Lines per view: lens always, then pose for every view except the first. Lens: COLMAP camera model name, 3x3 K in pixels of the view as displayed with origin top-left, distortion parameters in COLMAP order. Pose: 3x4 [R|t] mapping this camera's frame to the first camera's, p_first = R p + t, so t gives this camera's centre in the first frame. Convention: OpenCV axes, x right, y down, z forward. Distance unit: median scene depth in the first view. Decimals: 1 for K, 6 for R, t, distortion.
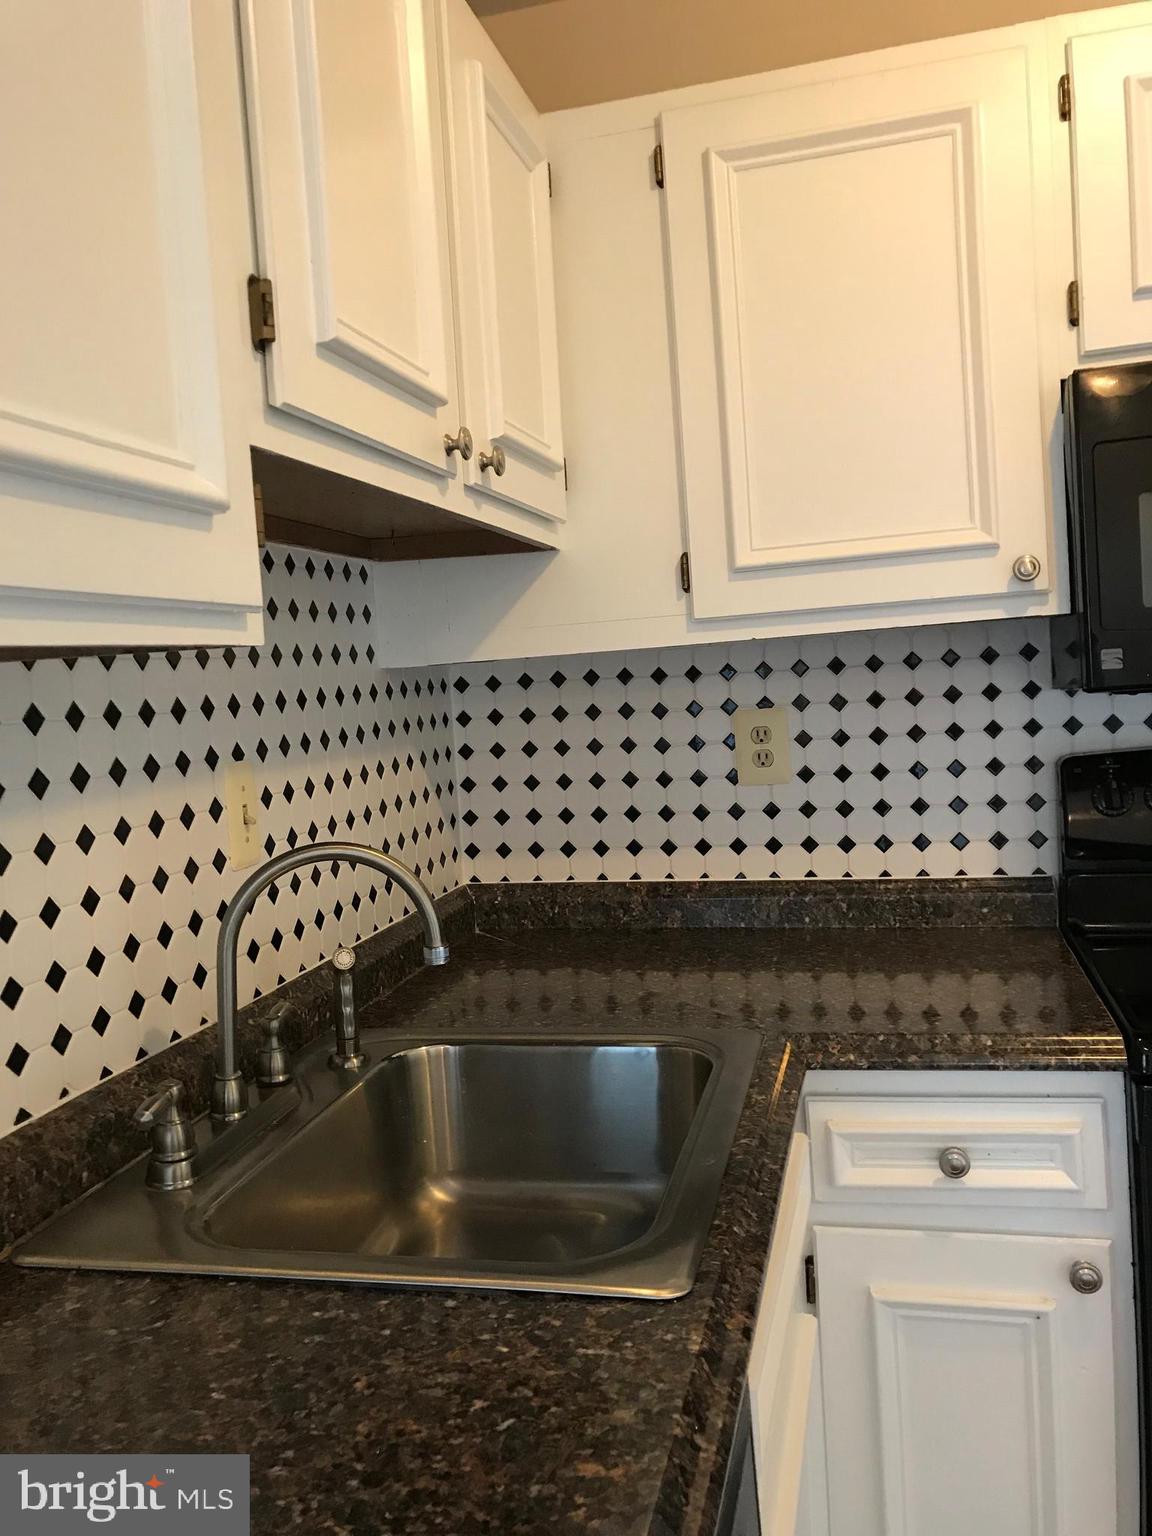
lens RADIAL K [[1255.2, 0, 576.0], [0, 1255.2, 768.0], [0, 0, 1]] dist [0.025302, -0.000644]
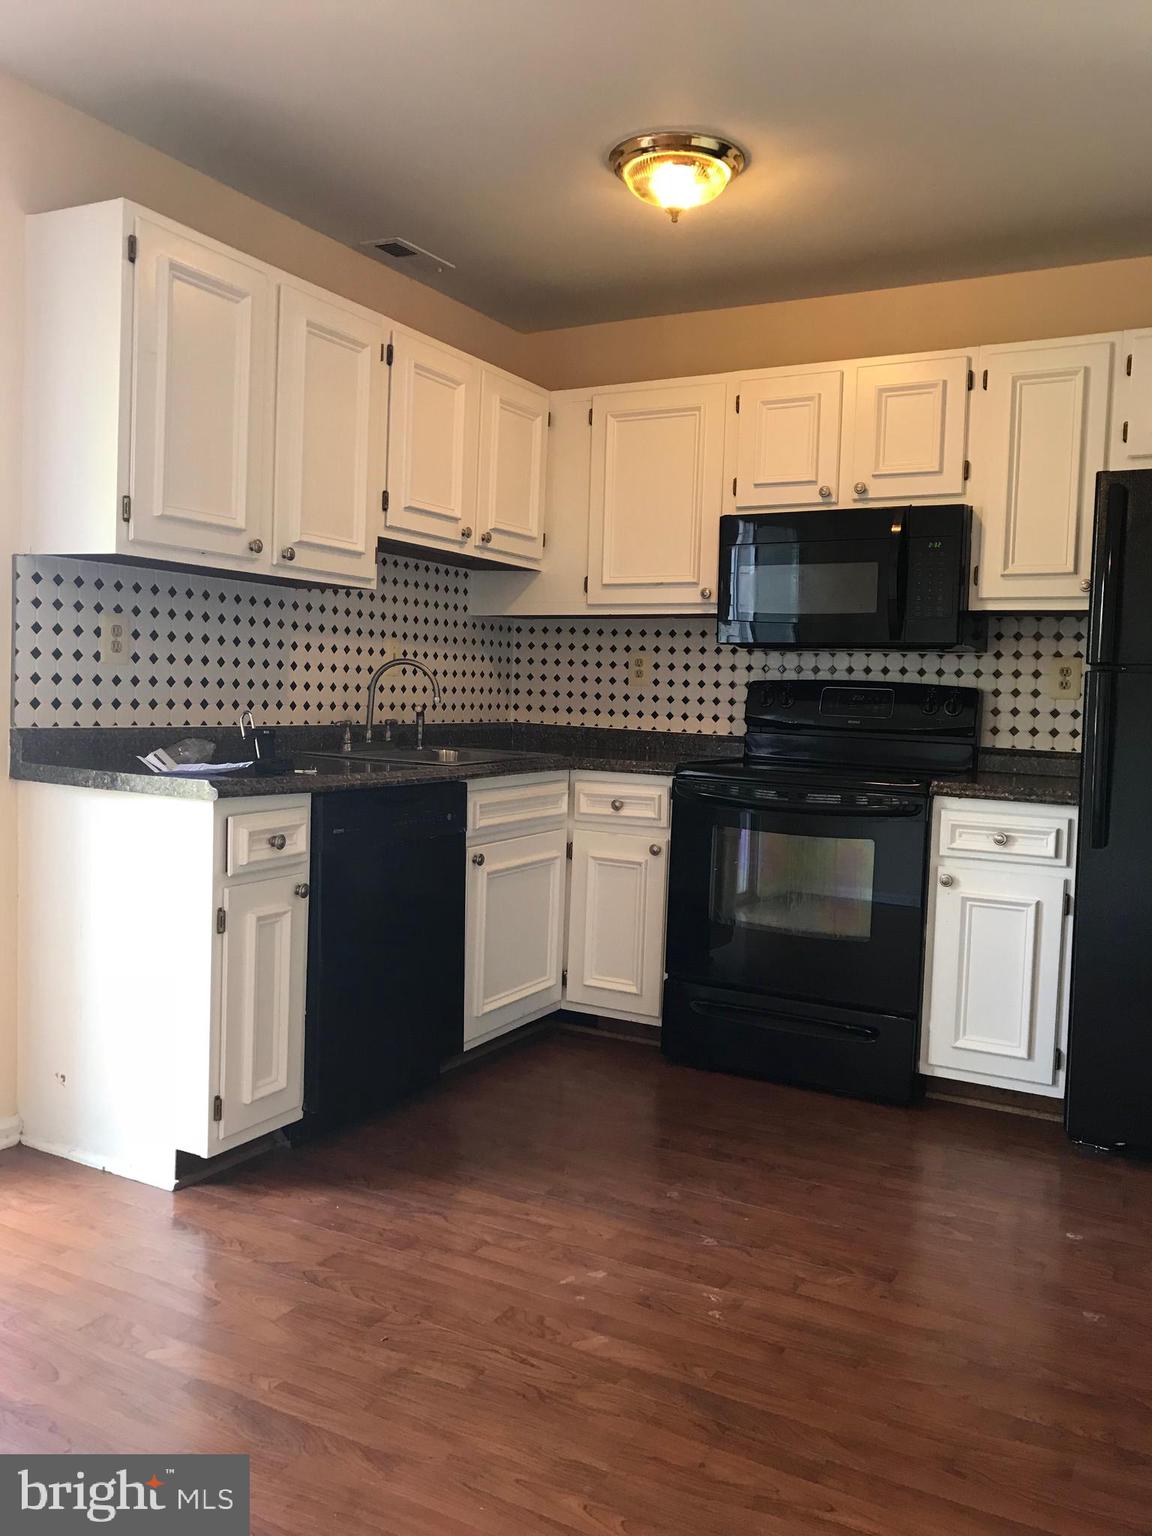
lens RADIAL K [[1233.2, 0, 576.0], [0, 1233.2, 768.0], [0, 0, 1]] dist [0.195337, -0.000040]
pose [[0.962408, 0.115394, -0.245876, 0.712297], [-0.117056, 0.993094, 0.007898, 0.182509], [0.245090, 0.021180, 0.969269, -1.340833]]
